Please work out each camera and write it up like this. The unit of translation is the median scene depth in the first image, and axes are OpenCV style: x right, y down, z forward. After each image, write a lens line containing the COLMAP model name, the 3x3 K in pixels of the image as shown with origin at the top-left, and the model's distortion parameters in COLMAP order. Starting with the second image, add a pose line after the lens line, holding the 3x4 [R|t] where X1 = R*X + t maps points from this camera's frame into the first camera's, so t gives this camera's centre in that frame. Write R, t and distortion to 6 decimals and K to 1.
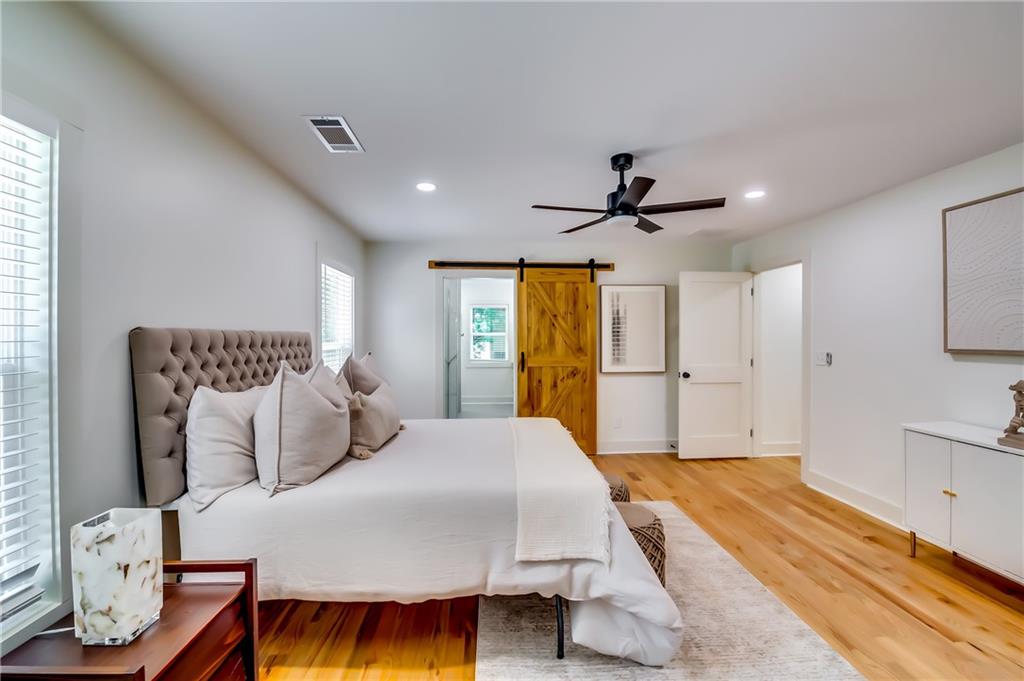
lens RADIAL K [[443.0, 0, 512.3], [0, 443.0, 338.2], [0, 0, 1]] dist [0.000164, -0.008216]
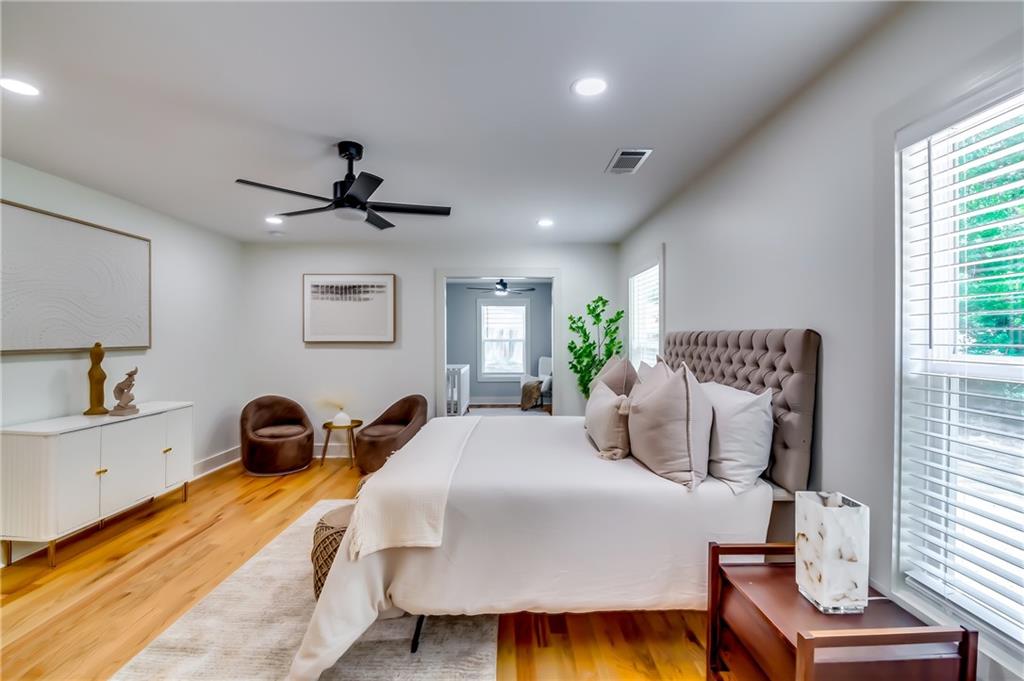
lens RADIAL K [[443.0, 0, 512.3], [0, 443.0, 338.2], [0, 0, 1]] dist [0.000164, -0.008216]
pose [[-0.998322, 0.001136, 0.057902, -0.146799], [0.001562, 0.999972, 0.007314, -0.007024], [-0.057892, 0.007392, -0.998295, 1.919564]]
